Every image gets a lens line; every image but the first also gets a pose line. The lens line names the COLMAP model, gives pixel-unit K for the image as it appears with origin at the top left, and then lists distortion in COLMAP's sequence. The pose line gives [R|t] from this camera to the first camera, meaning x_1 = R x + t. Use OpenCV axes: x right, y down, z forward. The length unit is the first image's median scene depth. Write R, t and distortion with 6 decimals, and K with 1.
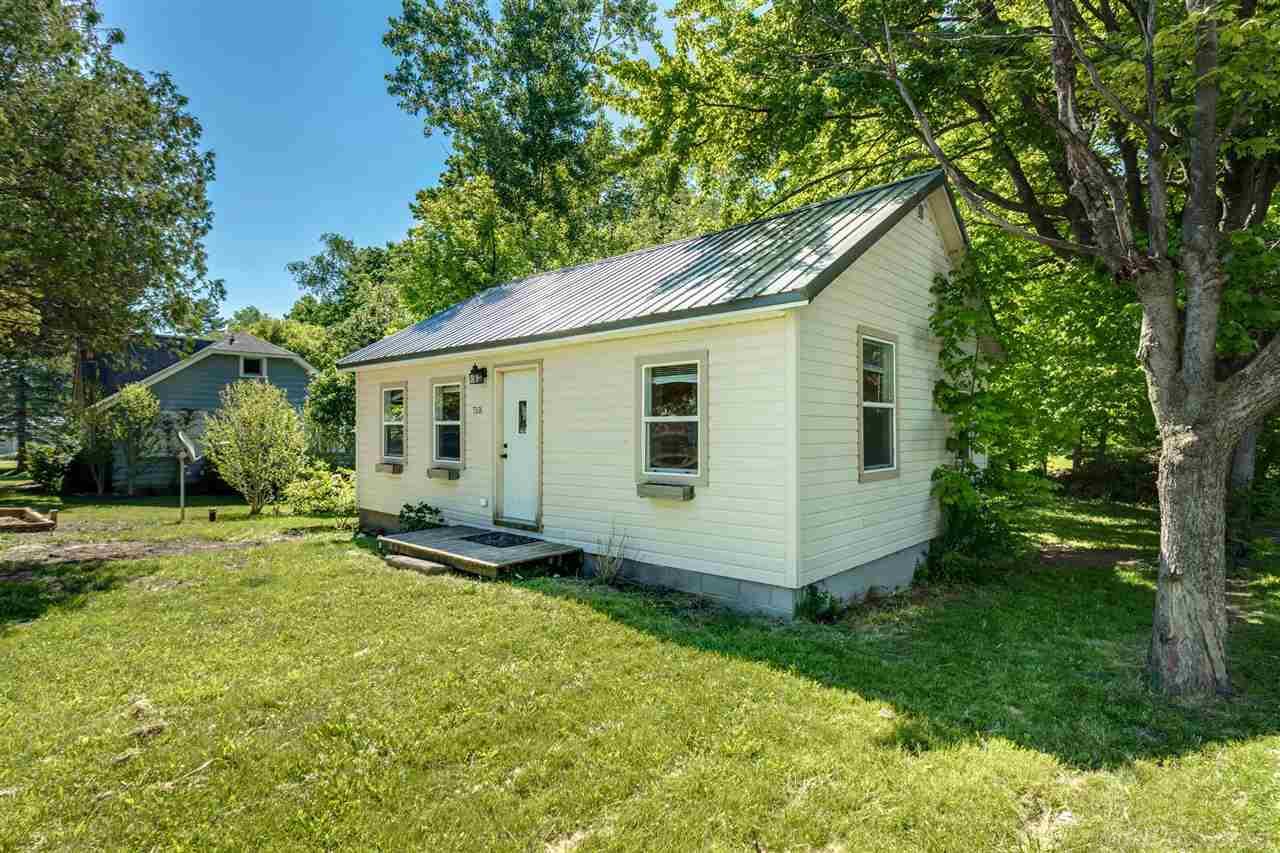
lens RADIAL K [[607.7, 0, 640.0], [0, 607.7, 426.5], [0, 0, 1]] dist [-0.002192, -0.000219]
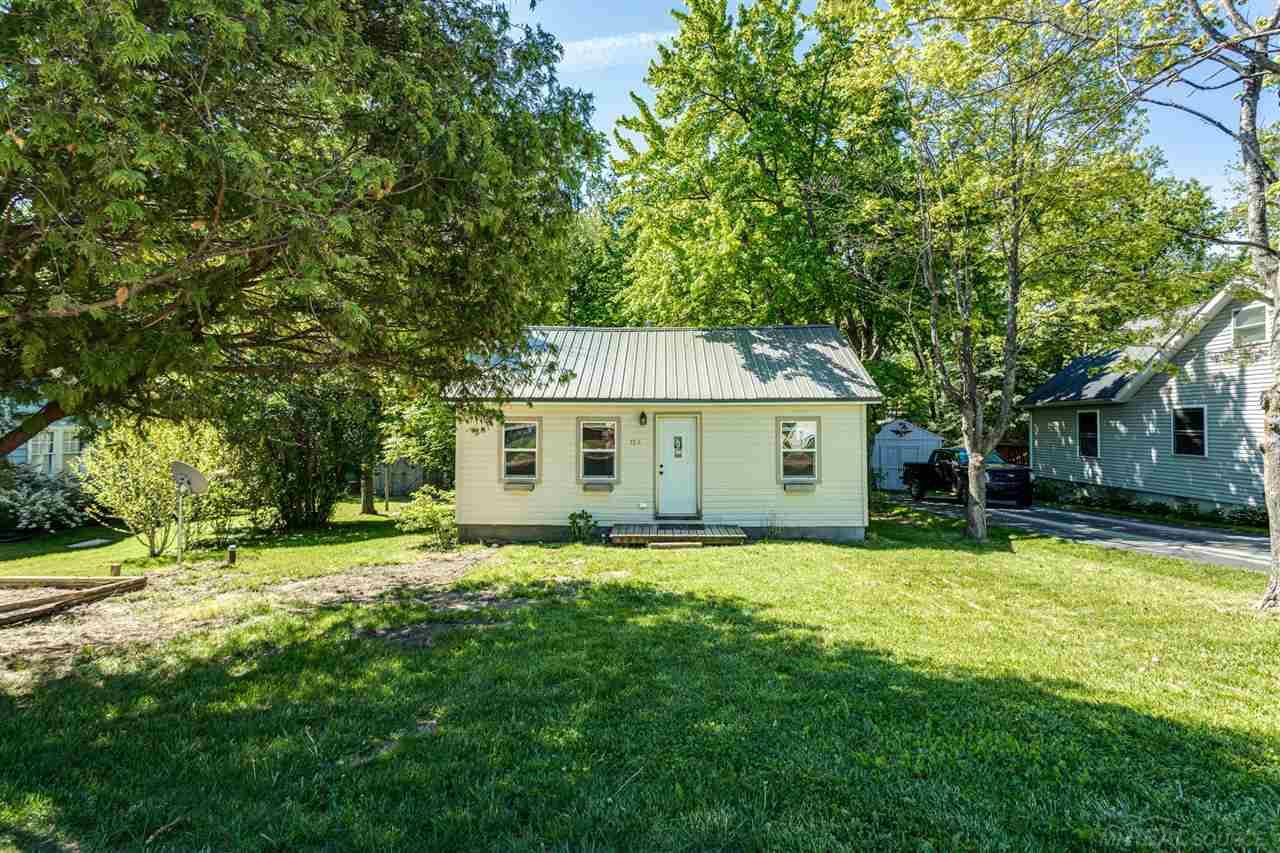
lens RADIAL K [[607.7, 0, 640.0], [0, 607.7, 426.5], [0, 0, 1]] dist [-0.002192, -0.000219]
pose [[0.743907, 0.044082, 0.666828, -1.303838], [-0.001221, 0.997910, -0.064607, 0.032055], [-0.668282, 0.047248, 0.742406, -0.090859]]
